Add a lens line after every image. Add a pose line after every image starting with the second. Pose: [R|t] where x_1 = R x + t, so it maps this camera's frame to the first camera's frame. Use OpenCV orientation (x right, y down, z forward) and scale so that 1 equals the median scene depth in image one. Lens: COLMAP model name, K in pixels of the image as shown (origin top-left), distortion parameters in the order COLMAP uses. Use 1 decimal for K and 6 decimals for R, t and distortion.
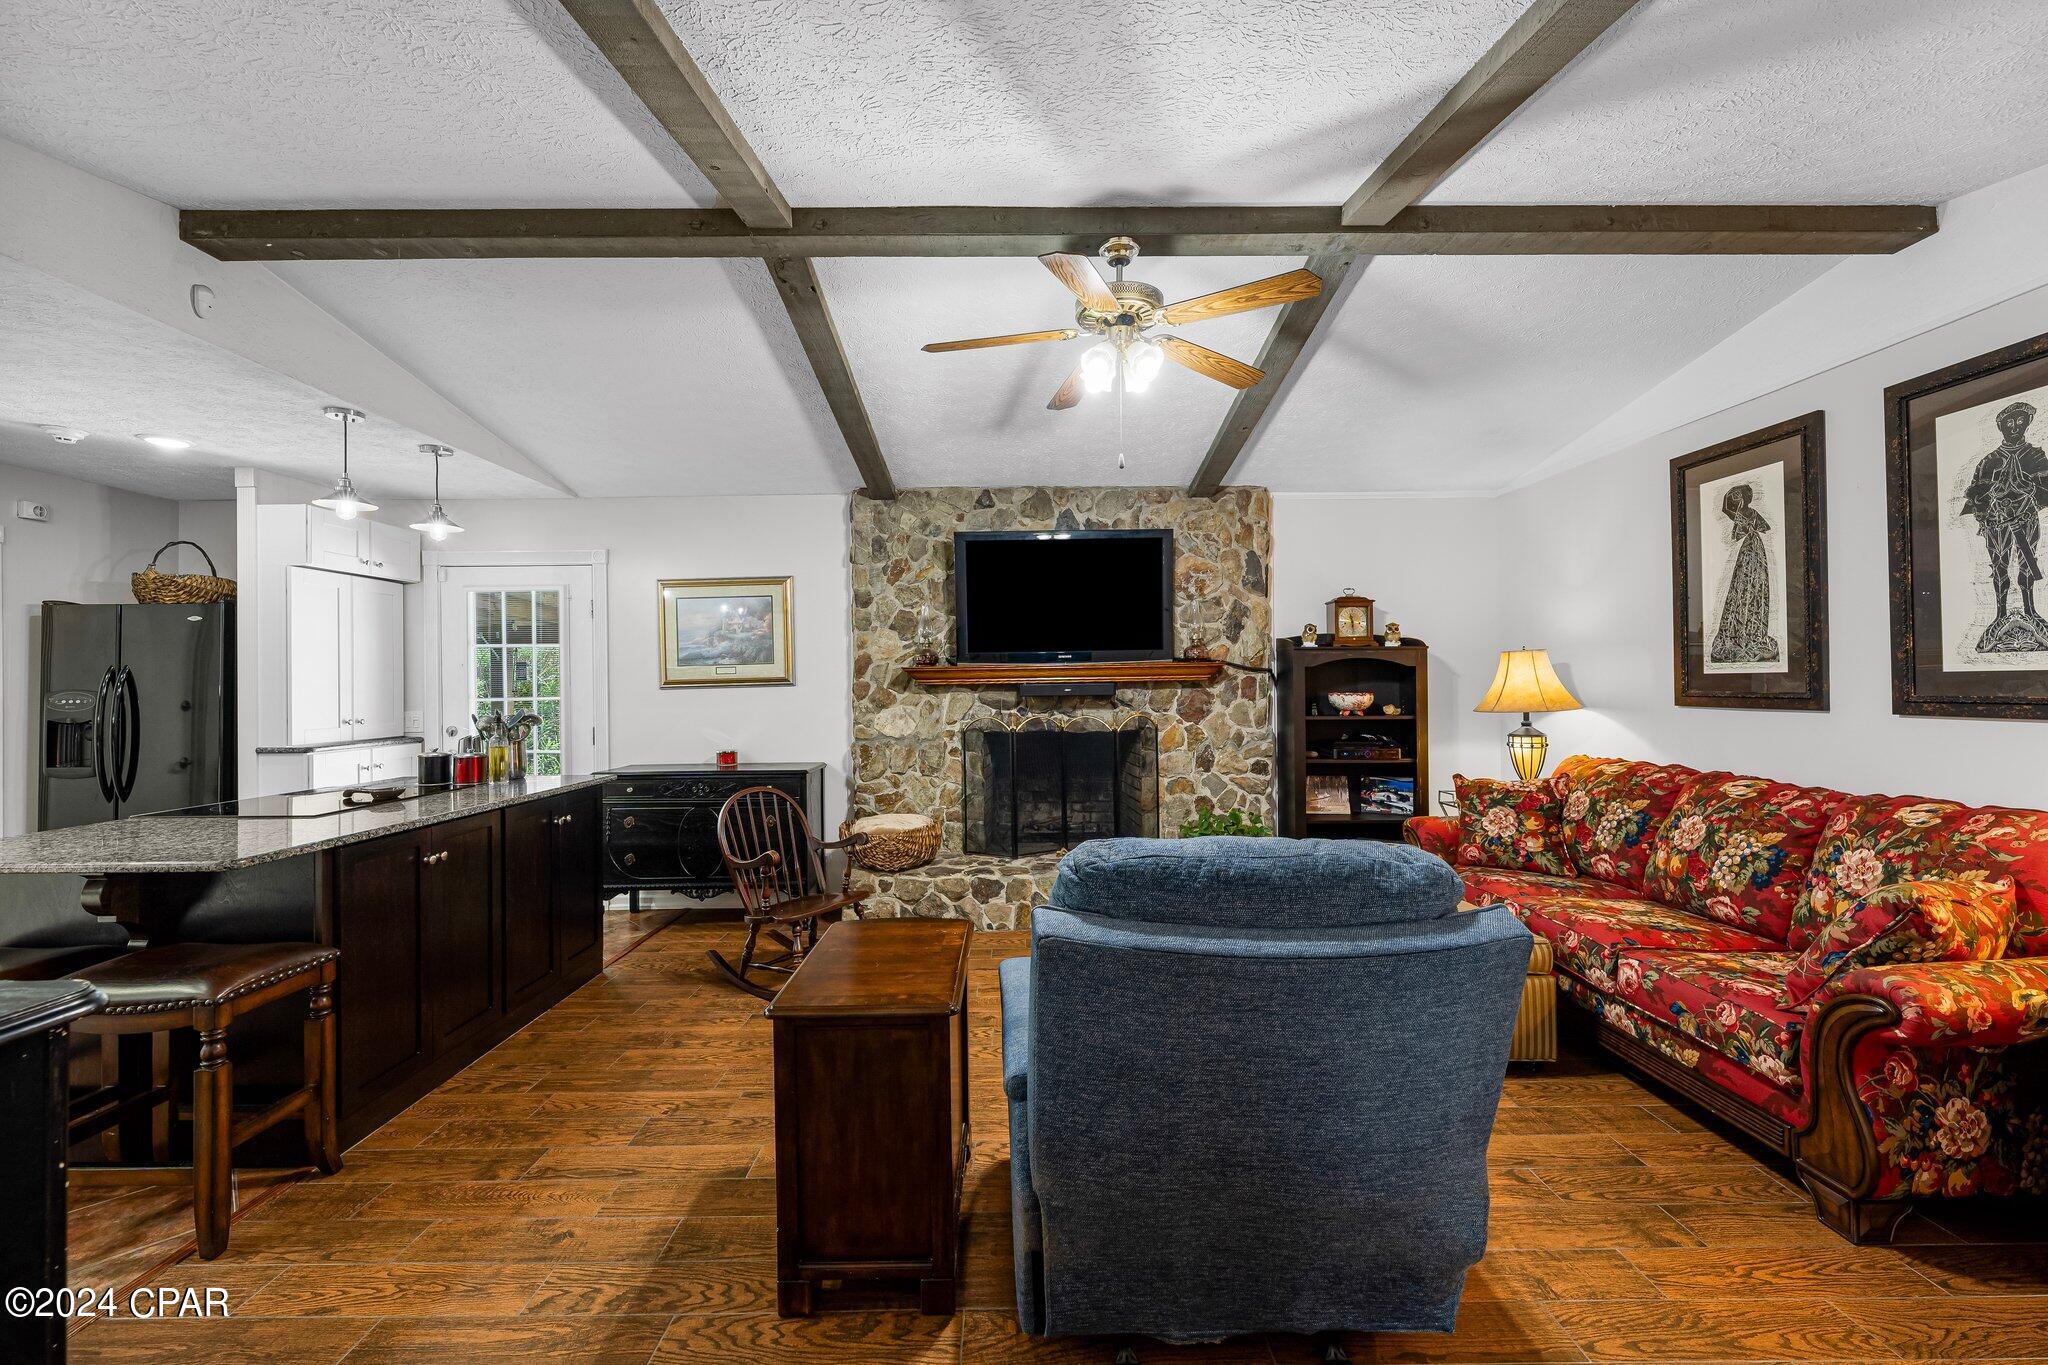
lens RADIAL K [[823.0, 0, 1026.9], [0, 823.0, 676.1], [0, 0, 1]] dist [-0.002062, -0.000899]
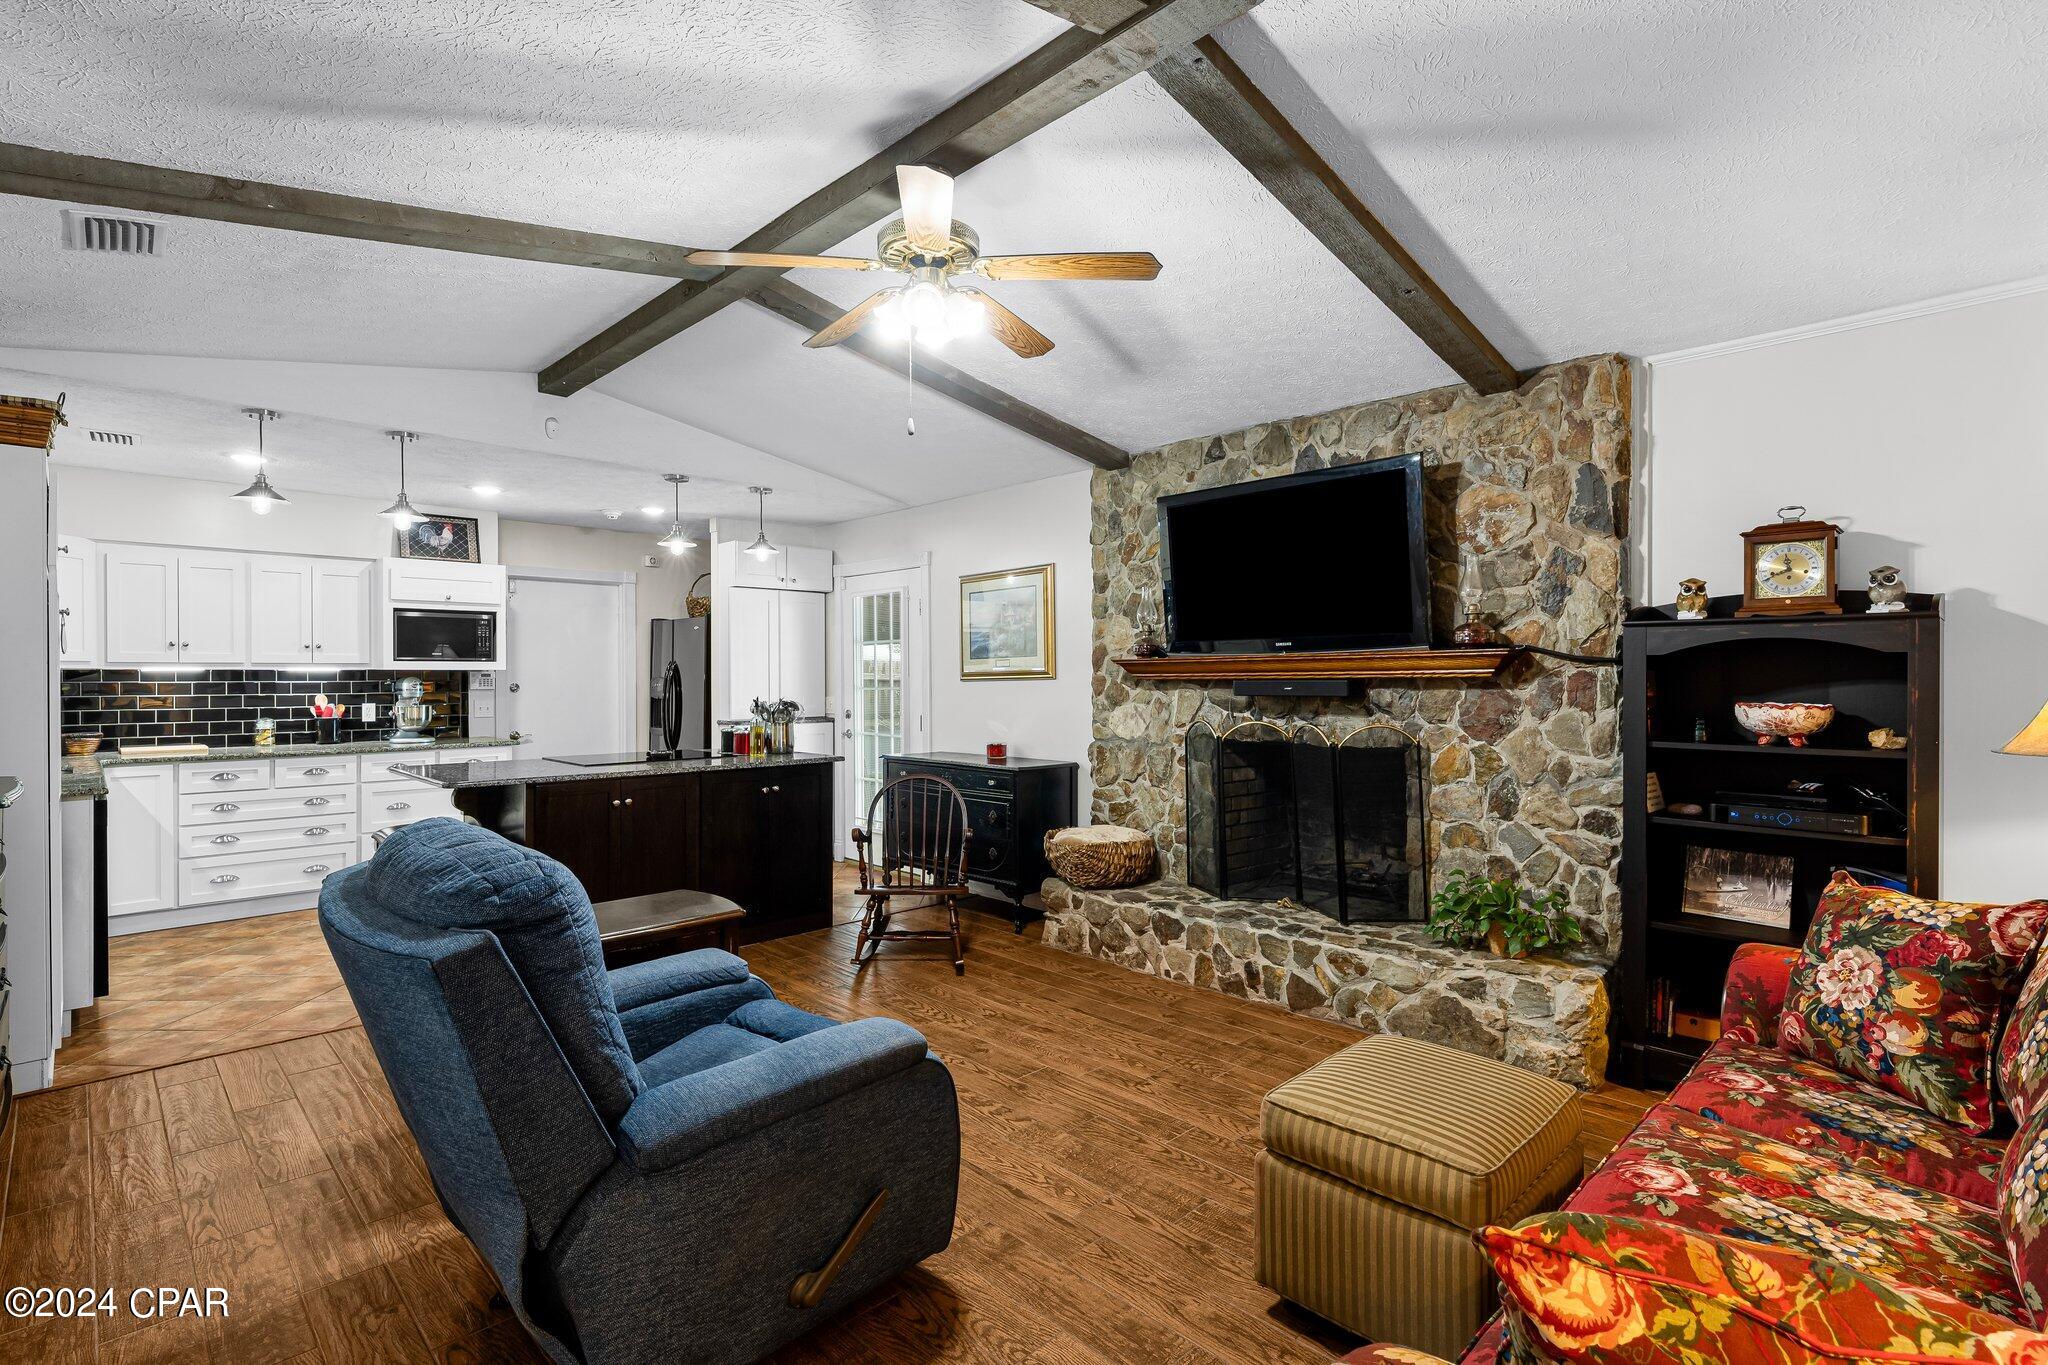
lens RADIAL K [[982.5, 0, 1016.4], [0, 982.5, 677.7], [0, 0, 1]] dist [0.000871, -0.000875]
pose [[0.684511, 0.008897, -0.728948, 0.523189], [0.001161, 0.999911, 0.013295, -0.005248], [0.729002, -0.009947, 0.684440, 0.200987]]
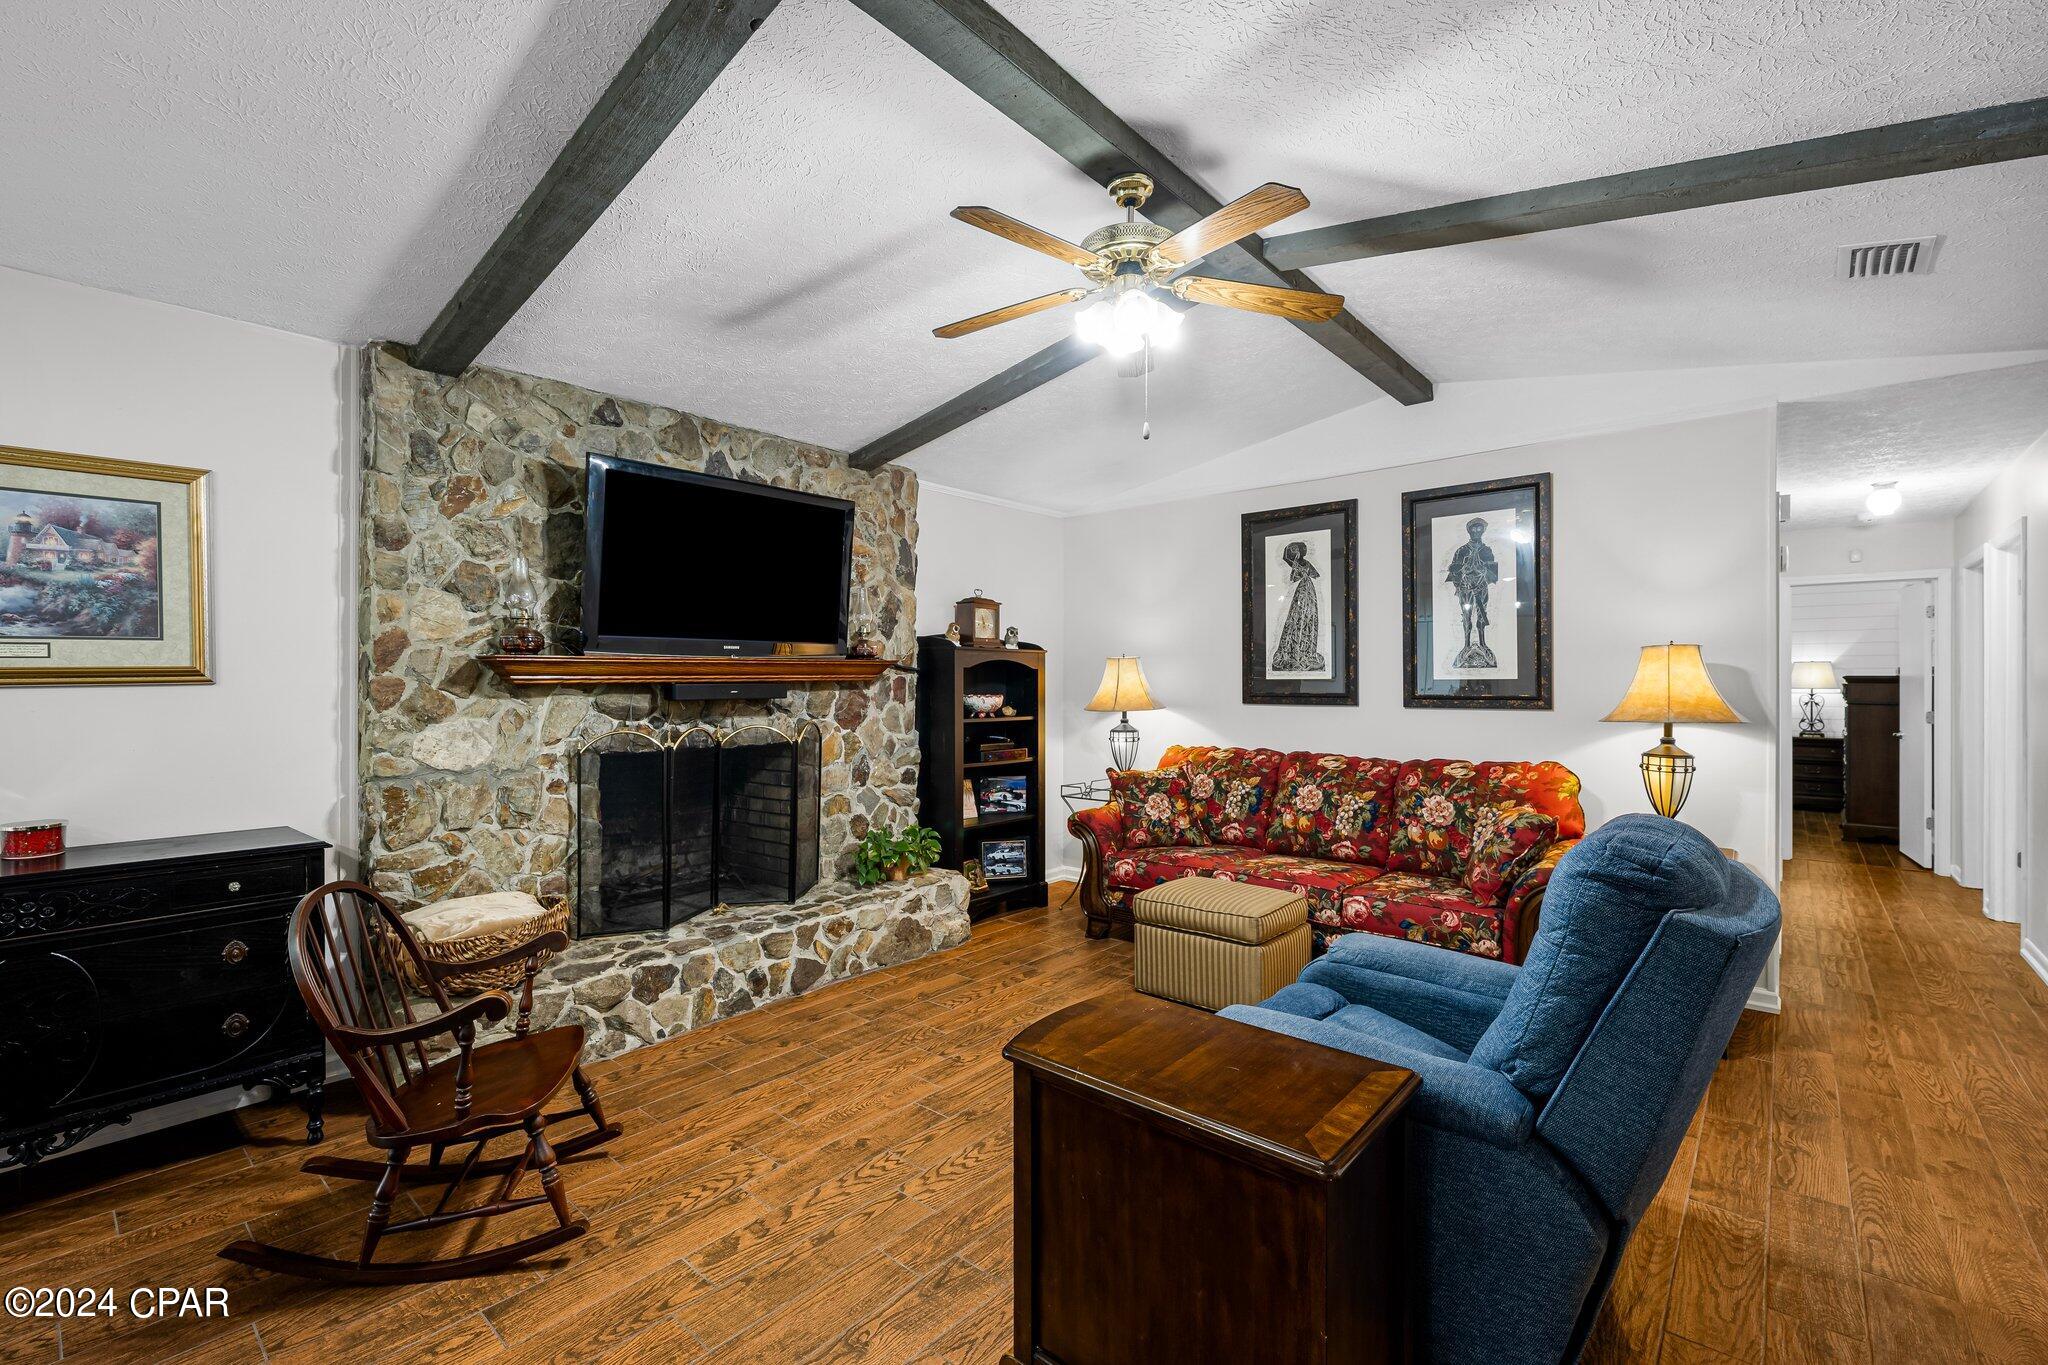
lens RADIAL K [[876.4, 0, 1033.8], [0, 876.4, 676.5], [0, 0, 1]] dist [-0.000138, -0.000905]
pose [[0.658781, 0.012440, 0.752232, -0.365724], [-0.011344, 0.999914, -0.006601, 0.004817], [-0.752249, -0.004185, 0.658865, 0.258569]]
